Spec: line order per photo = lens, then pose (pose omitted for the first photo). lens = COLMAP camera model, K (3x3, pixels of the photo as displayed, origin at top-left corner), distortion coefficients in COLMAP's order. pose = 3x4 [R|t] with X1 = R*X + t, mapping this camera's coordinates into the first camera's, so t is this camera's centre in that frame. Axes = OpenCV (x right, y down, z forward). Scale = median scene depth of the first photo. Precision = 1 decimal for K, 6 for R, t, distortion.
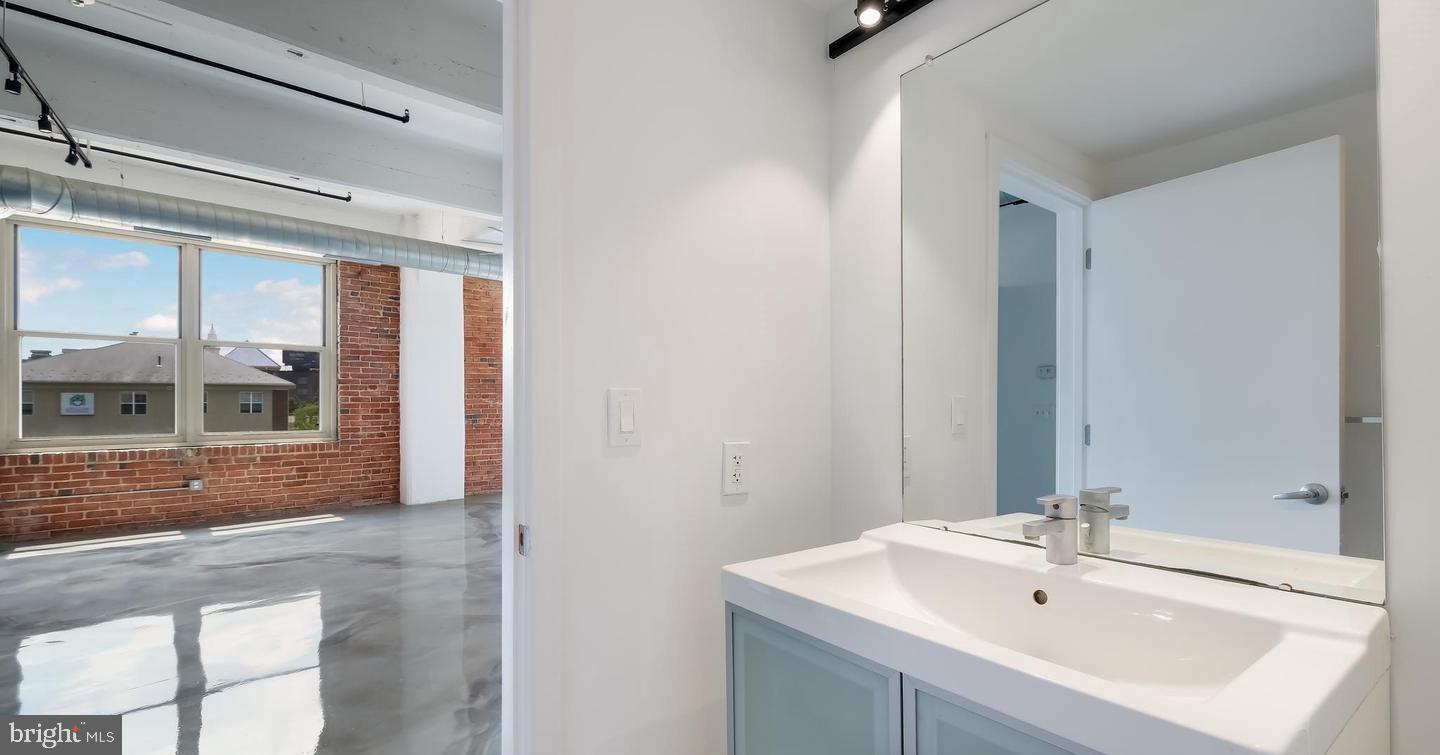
lens RADIAL K [[632.0, 0, 681.6], [0, 632.0, 396.8], [0, 0, 1]] dist [0.008884, -0.000127]
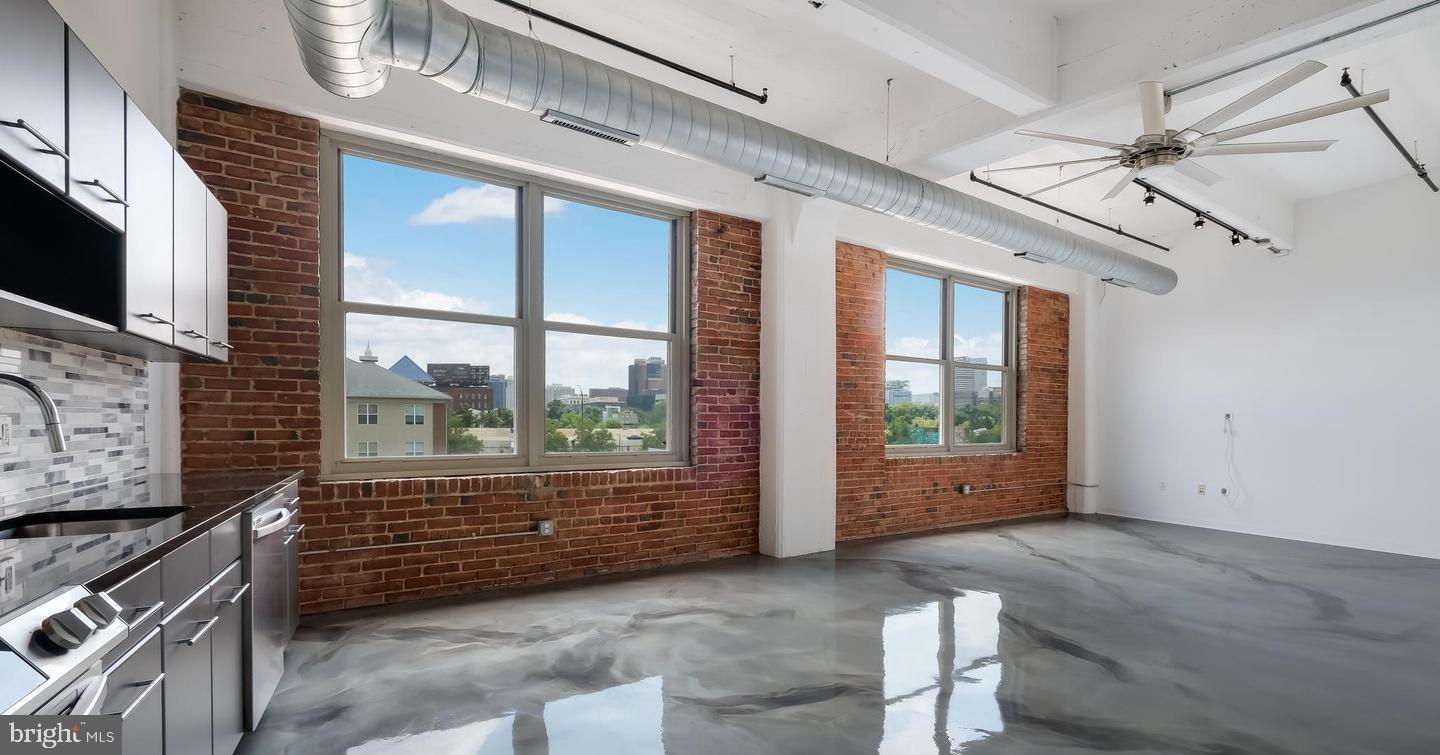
lens RADIAL K [[652.1, 0, 693.0], [0, 652.1, 426.0], [0, 0, 1]] dist [0.003605, 0.000799]
pose [[0.989151, 0.012820, -0.146341, -0.450573], [-0.009823, 0.999727, 0.021186, 0.008885], [0.146573, -0.019519, 0.989007, 0.285421]]
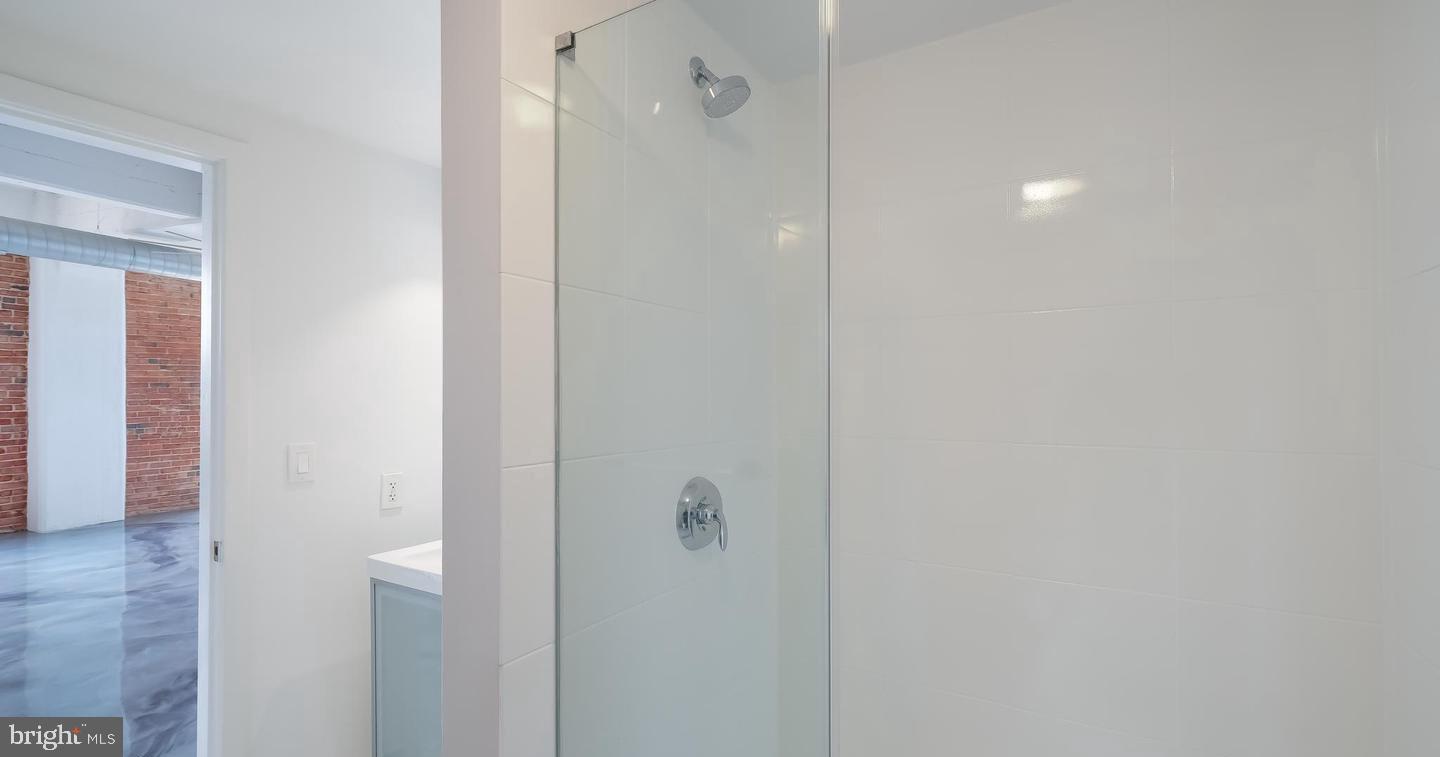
lens RADIAL K [[652.1, 0, 713.3], [0, 652.1, 388.9], [0, 0, 1]] dist [0.003605, 0.000799]
pose [[0.914511, 0.008589, 0.404469, 0.039302], [-0.010263, 0.999945, 0.001971, -0.035210], [-0.404430, -0.005953, 0.914549, -0.181146]]
